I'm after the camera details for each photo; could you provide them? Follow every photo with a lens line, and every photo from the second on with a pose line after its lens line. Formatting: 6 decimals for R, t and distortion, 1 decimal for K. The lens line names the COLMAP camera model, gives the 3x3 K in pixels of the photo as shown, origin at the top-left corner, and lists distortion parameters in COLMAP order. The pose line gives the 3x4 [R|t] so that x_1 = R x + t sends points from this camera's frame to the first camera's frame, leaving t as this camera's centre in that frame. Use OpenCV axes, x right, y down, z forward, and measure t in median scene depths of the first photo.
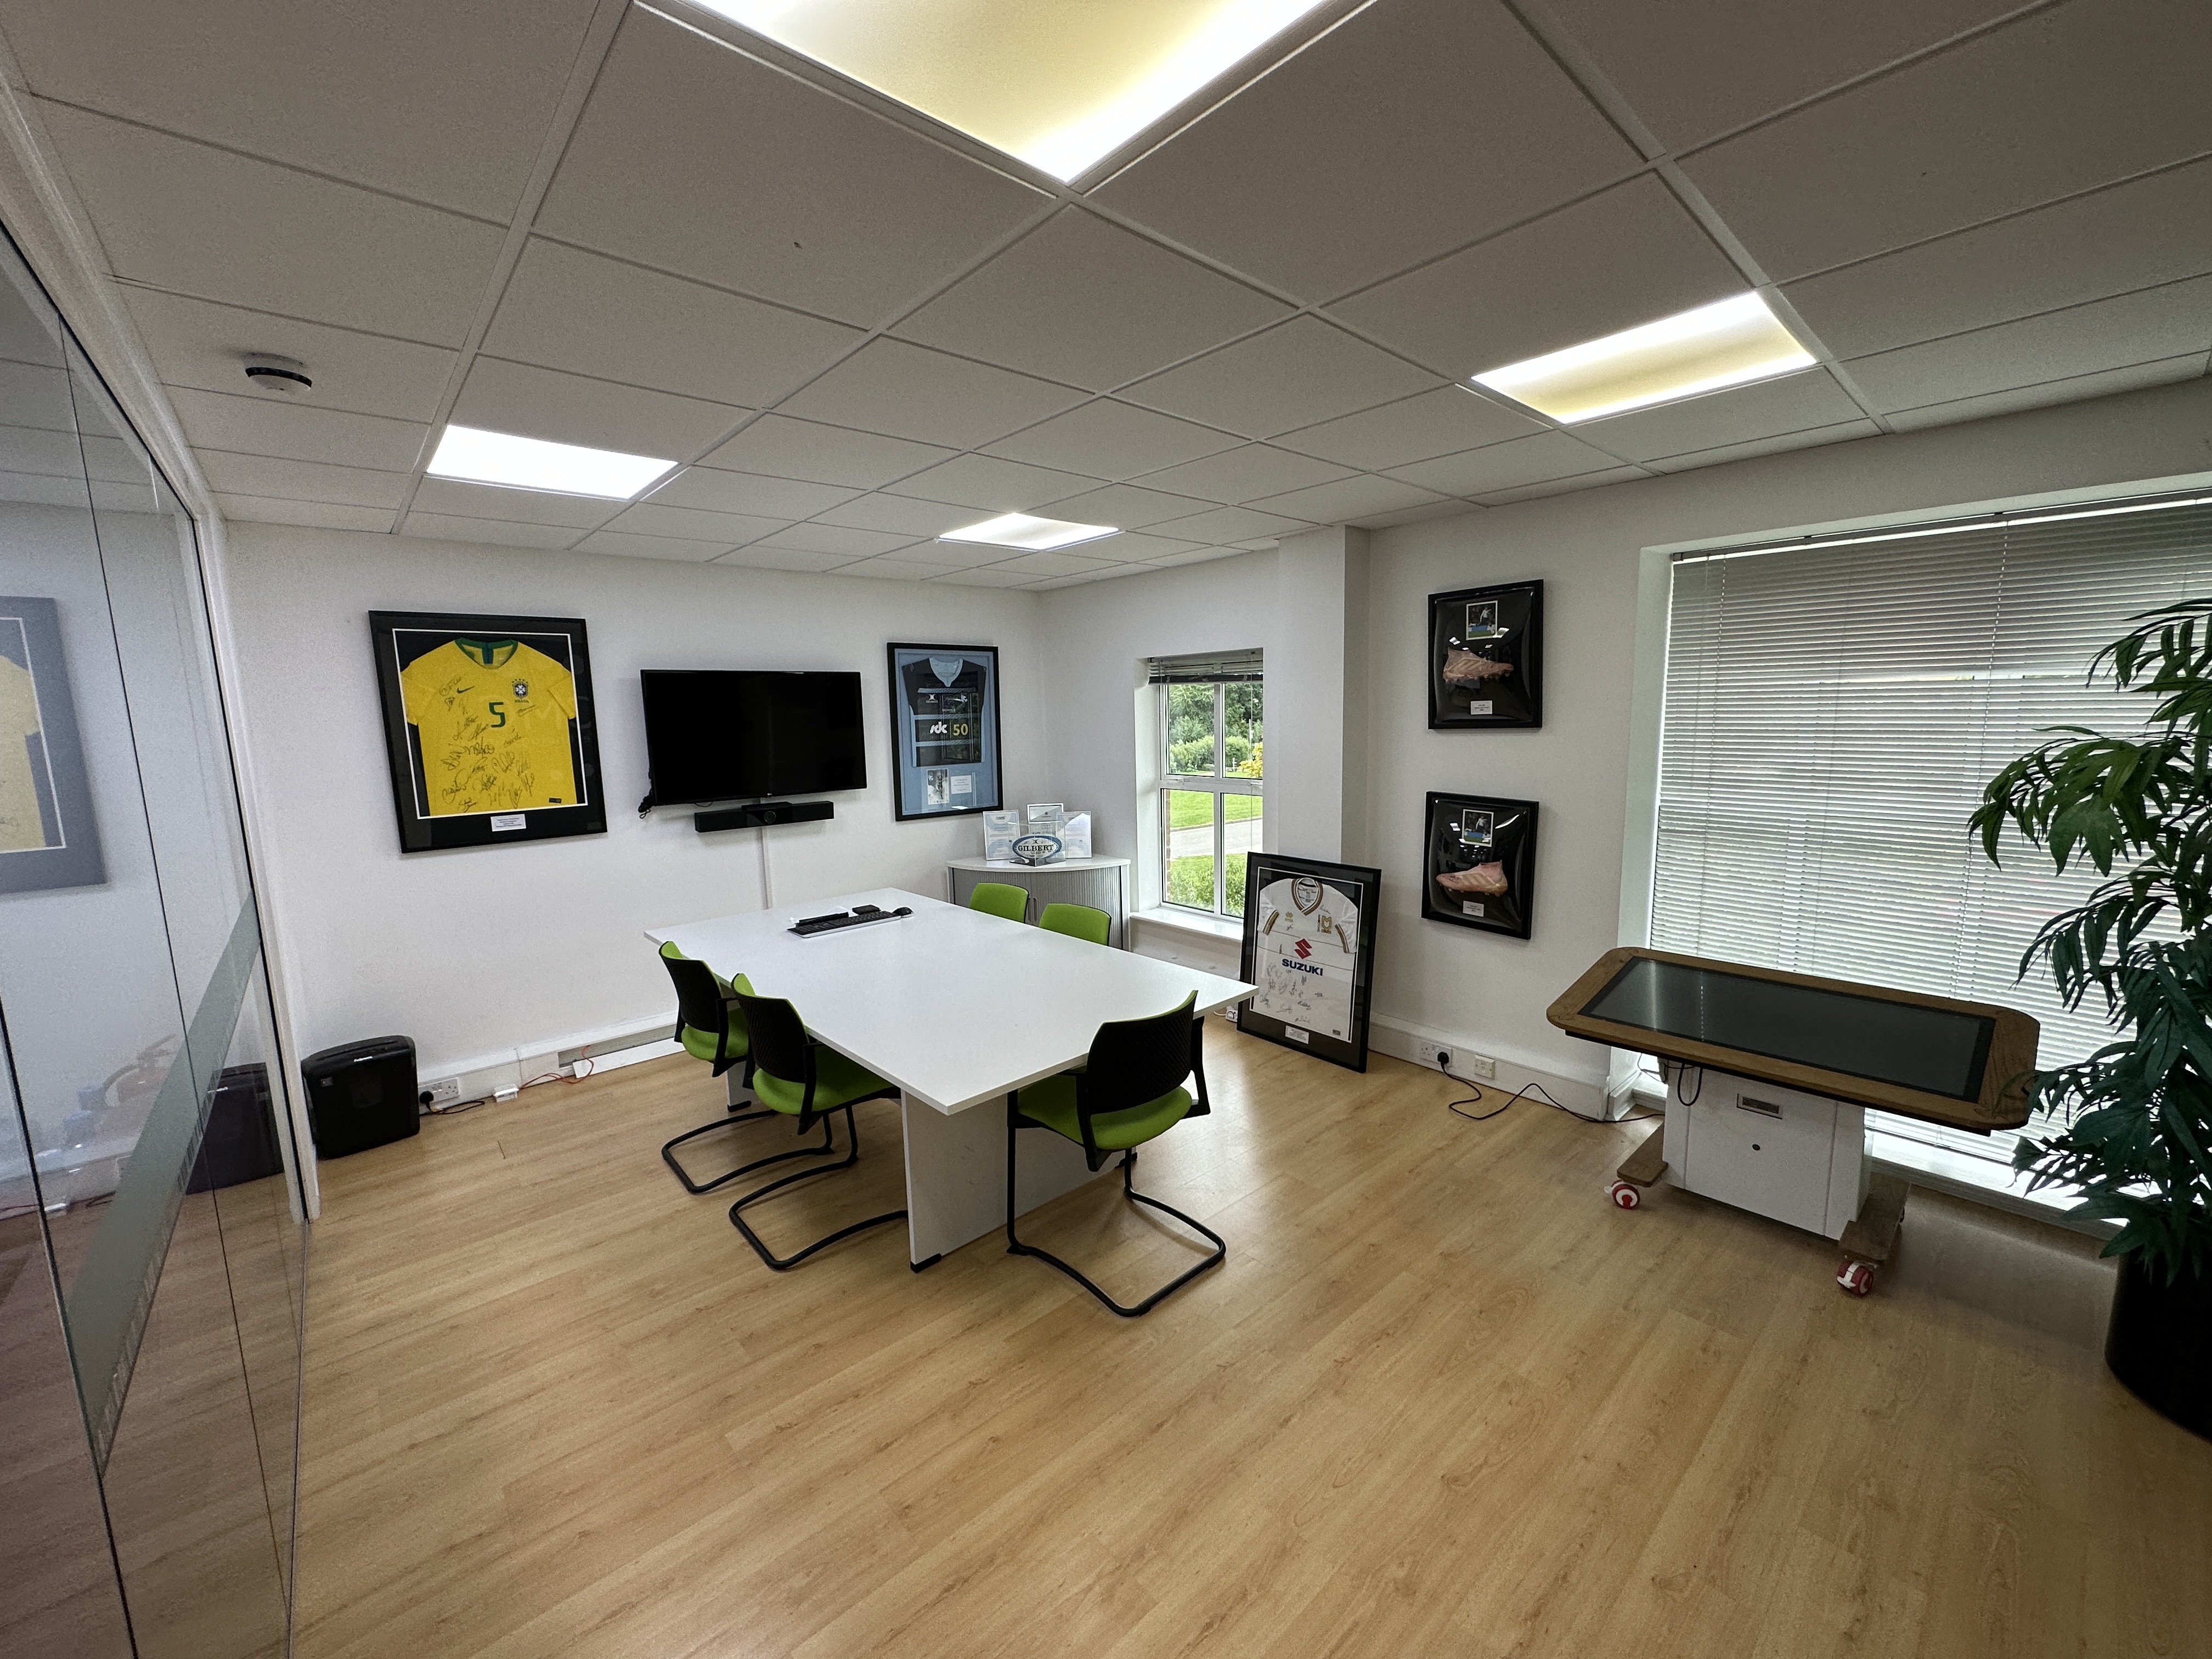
lens RADIAL K [[871.5, 0, 1110.4], [0, 871.5, 837.4], [0, 0, 1]] dist [-0.000433, -0.000097]
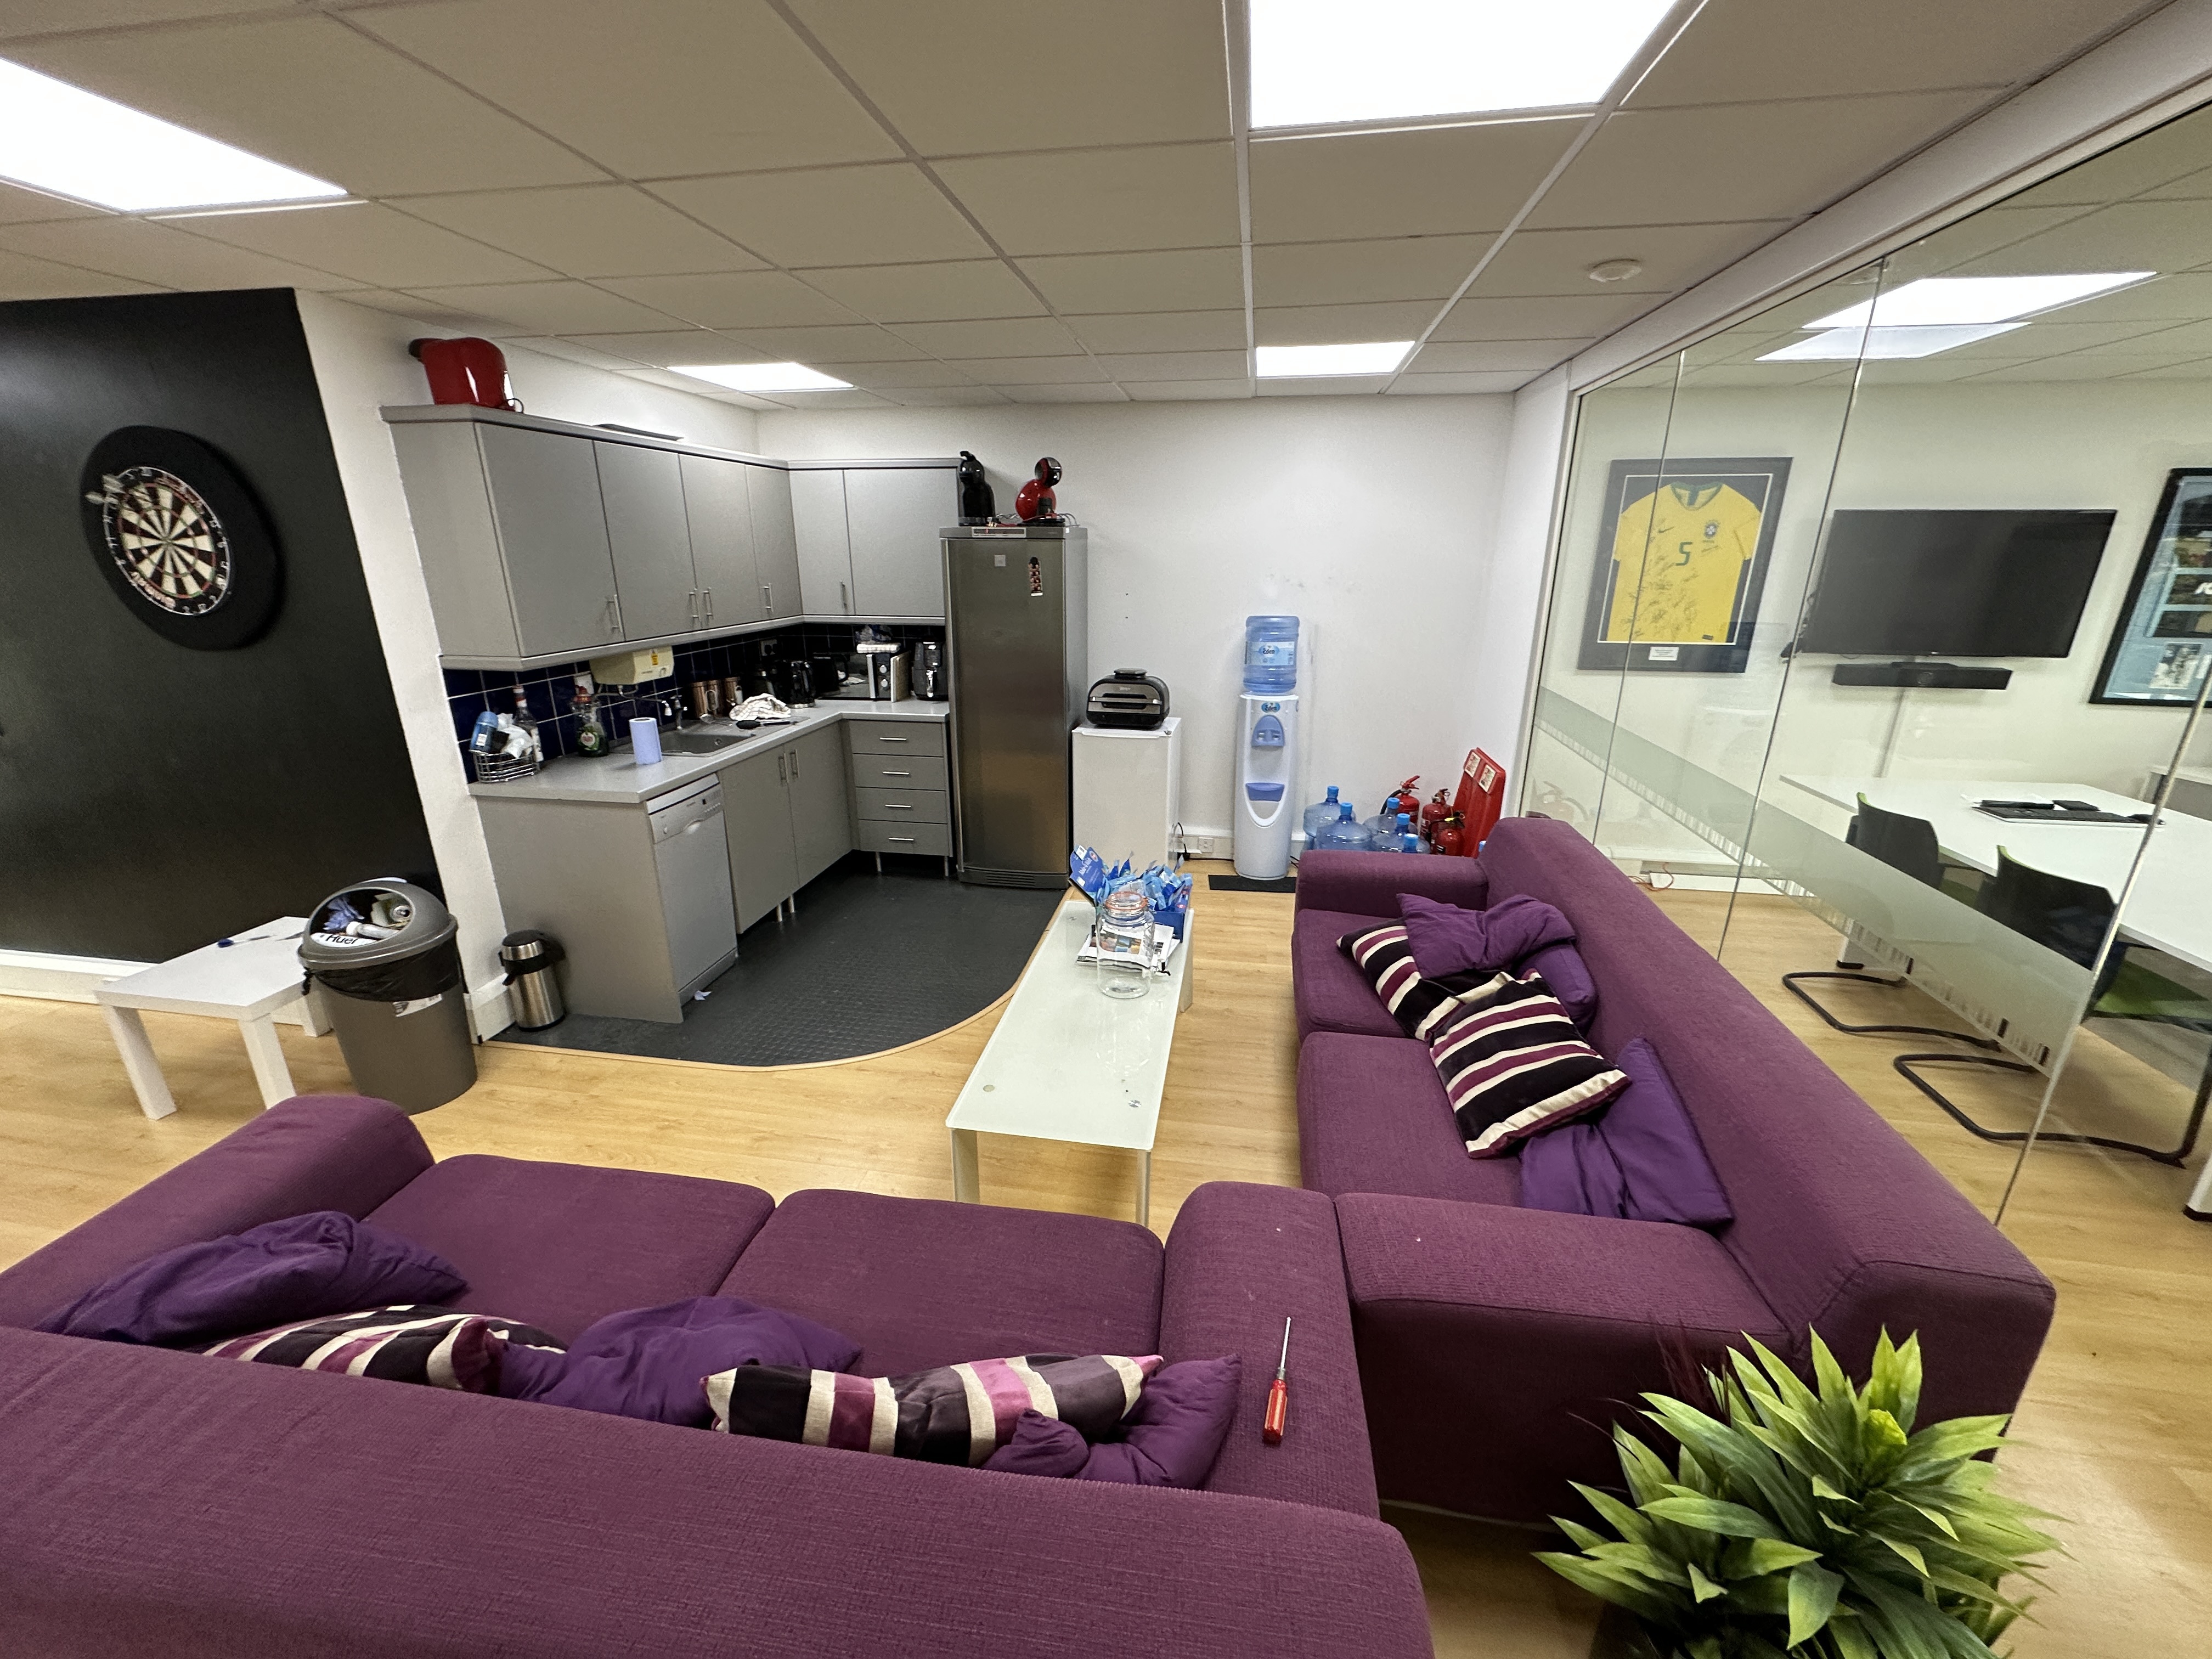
lens RADIAL K [[871.5, 0, 1110.4], [0, 871.5, 837.4], [0, 0, 1]] dist [-0.000433, -0.000097]
pose [[0.630907, 0.271168, -0.726928, -0.260973], [-0.132753, 0.960846, 0.243210, 0.032516], [0.764416, -0.056942, 0.642203, -0.283934]]
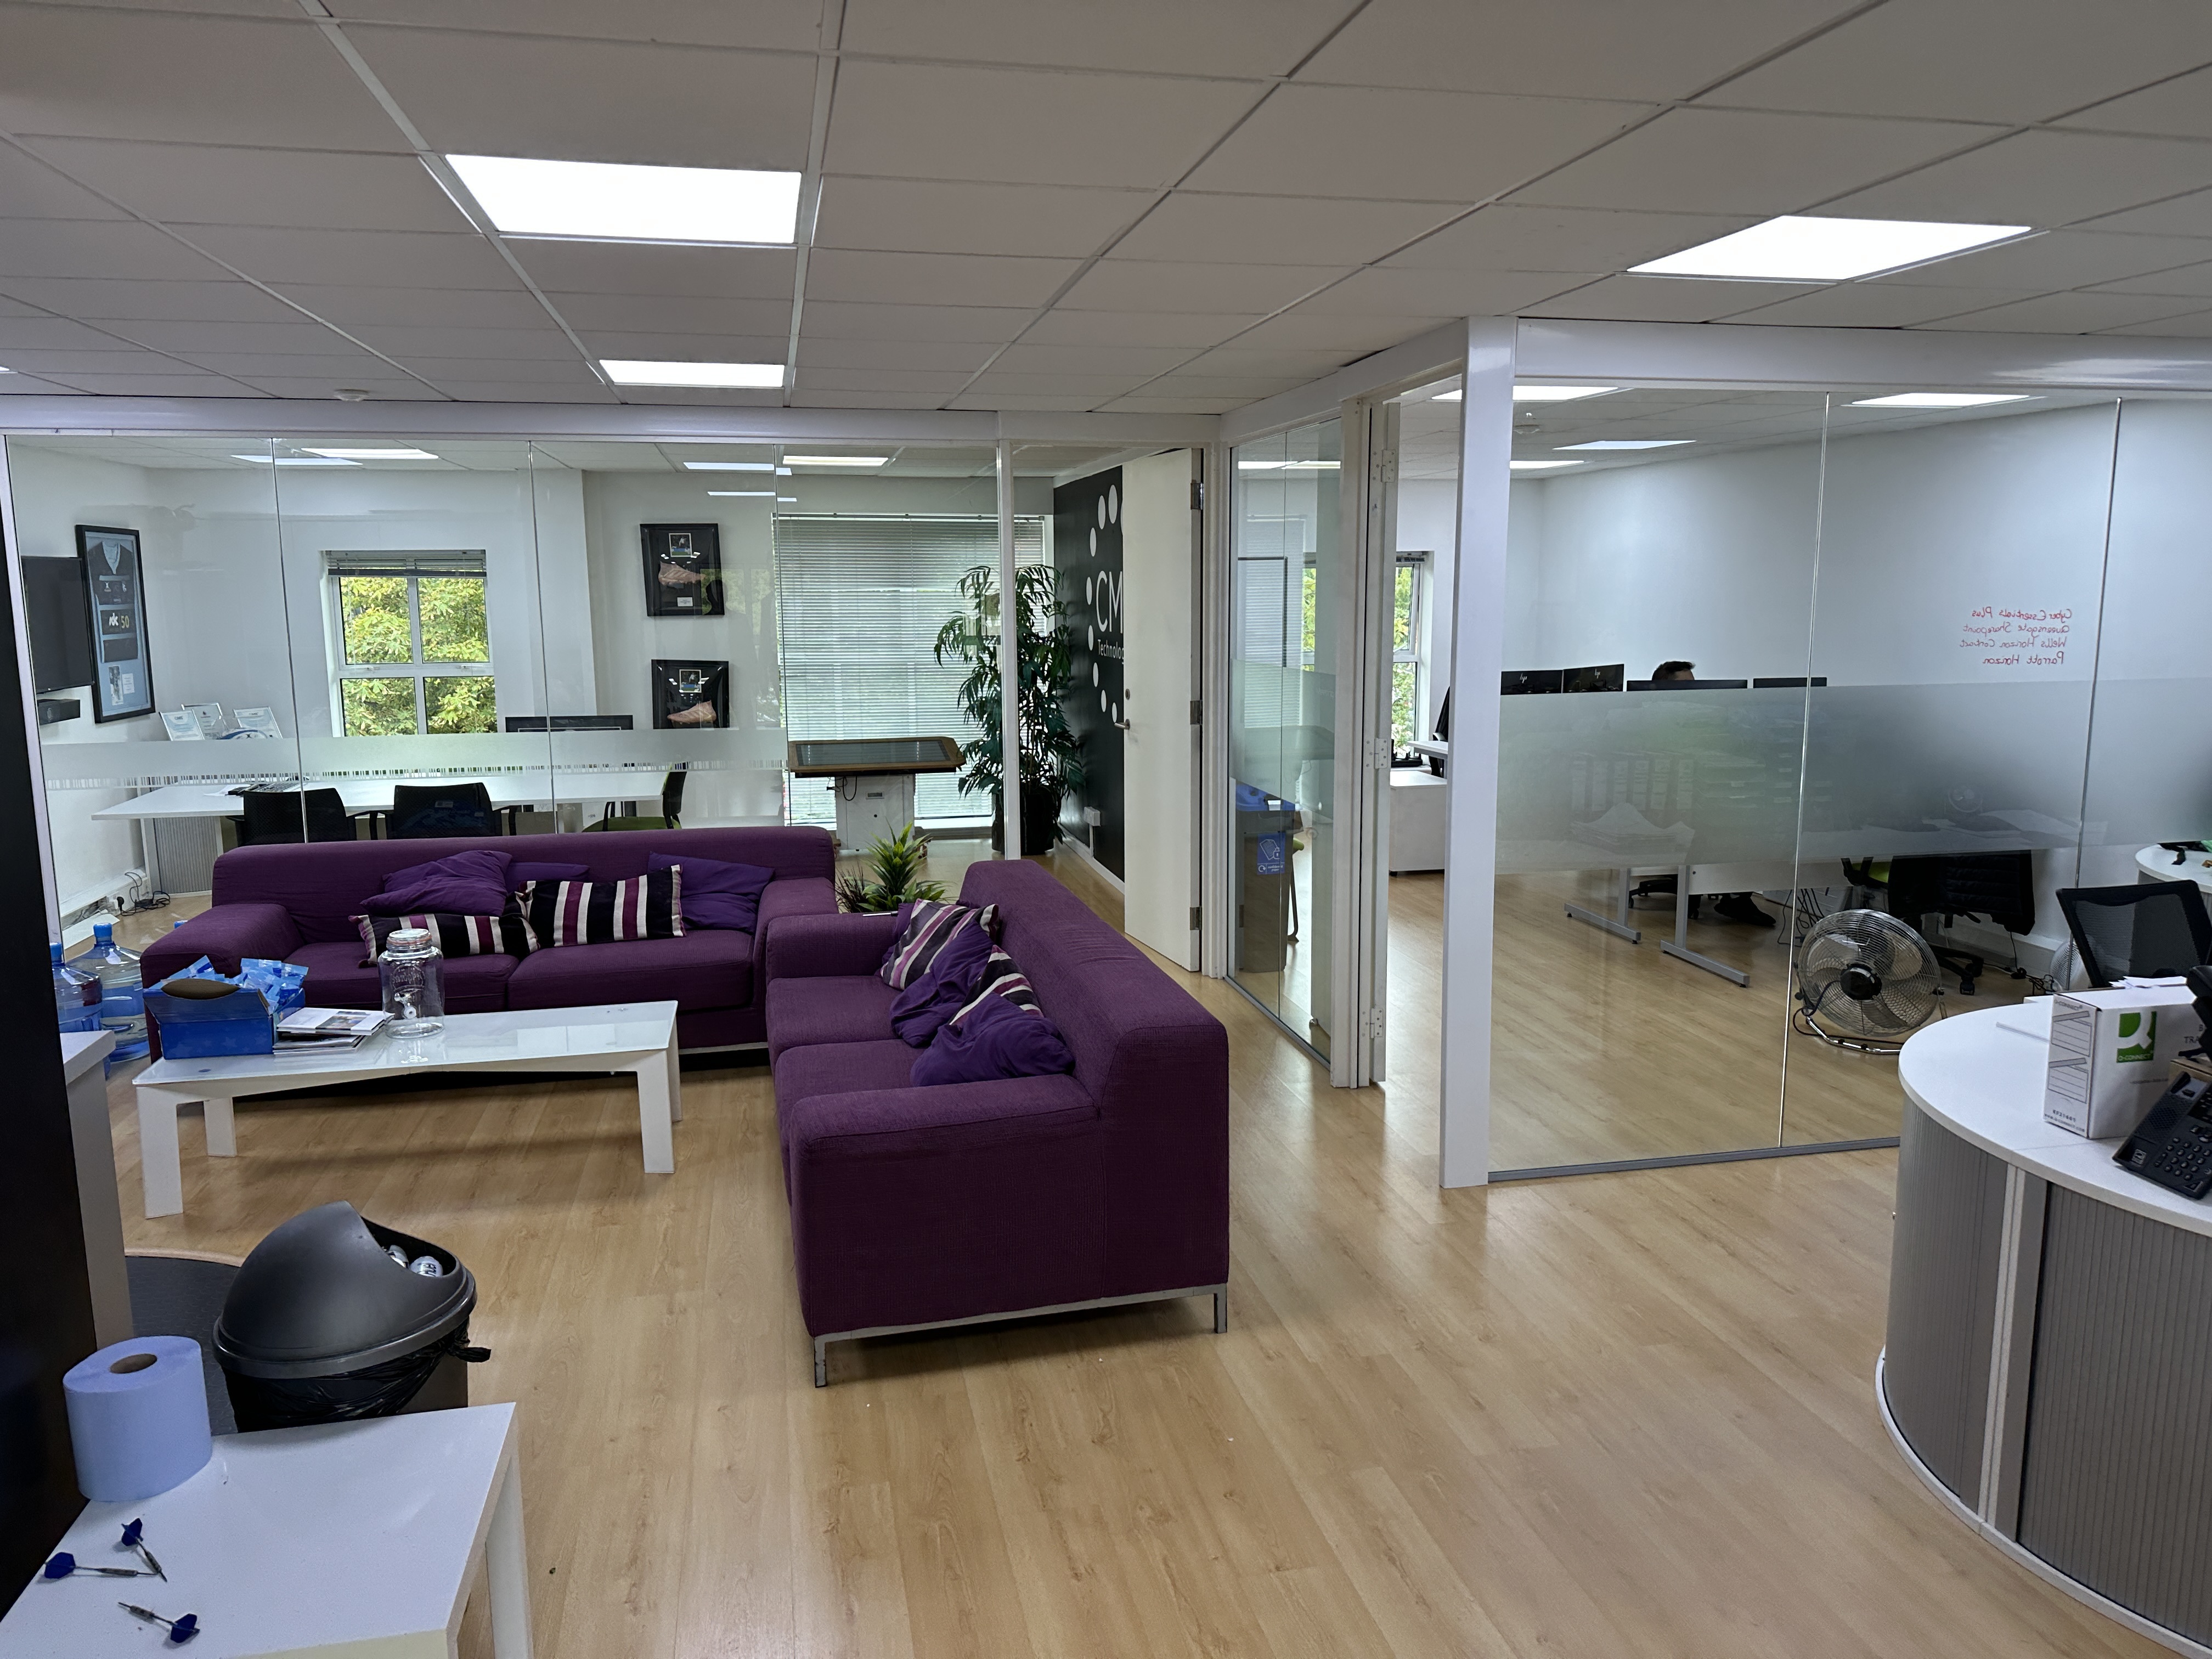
lens RADIAL K [[1563.9, 0, 1106.0], [0, 1563.9, 829.5], [0, 0, 1]] dist [-0.052581, -0.001302]
pose [[0.494972, -0.111996, 0.861661, -1.542556], [0.114308, 0.991433, 0.063200, 0.152401], [-0.861357, 0.067212, 0.503534, -0.944233]]
